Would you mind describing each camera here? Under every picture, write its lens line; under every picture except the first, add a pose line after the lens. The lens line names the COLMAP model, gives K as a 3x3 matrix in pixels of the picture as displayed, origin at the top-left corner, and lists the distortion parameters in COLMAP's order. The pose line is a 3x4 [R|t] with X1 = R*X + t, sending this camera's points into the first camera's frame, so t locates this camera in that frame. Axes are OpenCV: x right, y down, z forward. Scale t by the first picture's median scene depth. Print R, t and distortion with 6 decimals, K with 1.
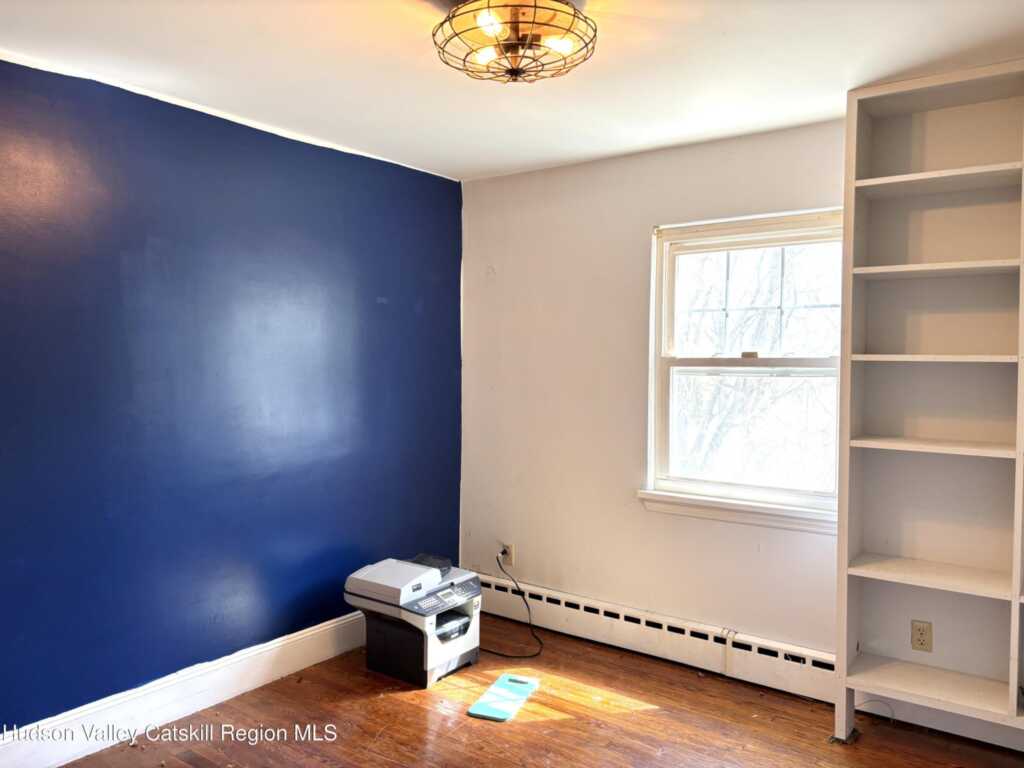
lens RADIAL K [[779.5, 0, 515.0], [0, 779.5, 383.2], [0, 0, 1]] dist [0.008413, -0.012983]
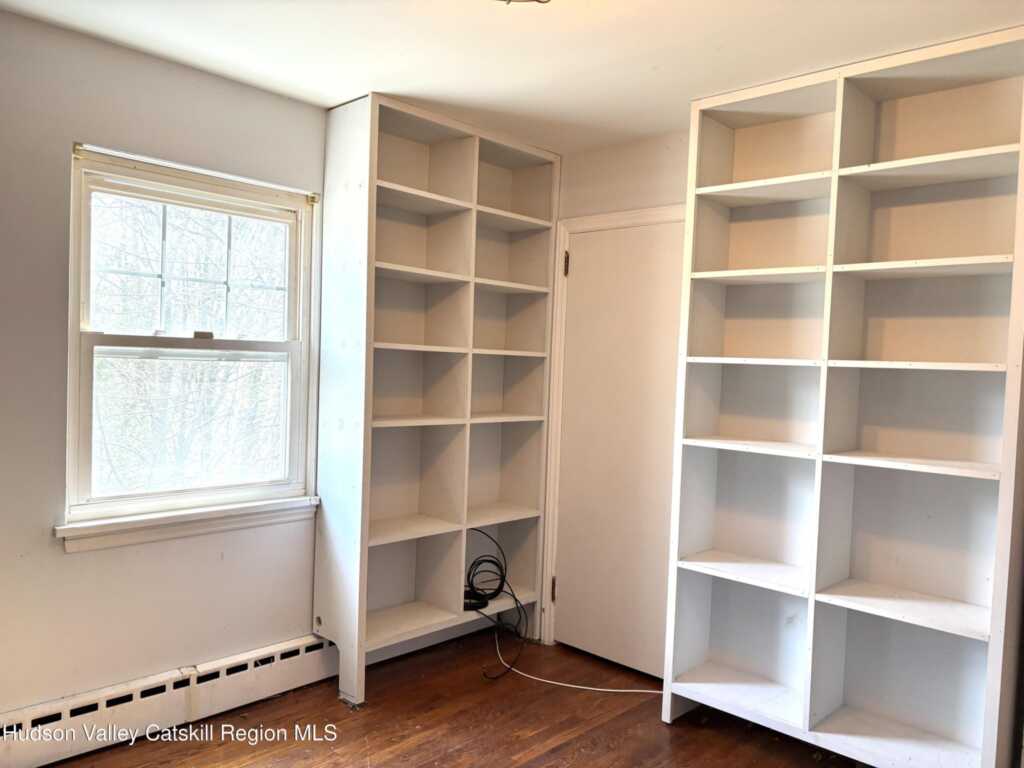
lens RADIAL K [[779.5, 0, 515.2], [0, 779.5, 387.2], [0, 0, 1]] dist [0.008413, -0.012983]
pose [[0.106912, -0.031393, 0.993773, -0.502815], [-0.003659, 0.999482, 0.031967, -0.007955], [-0.994262, -0.007054, 0.106742, 0.568302]]
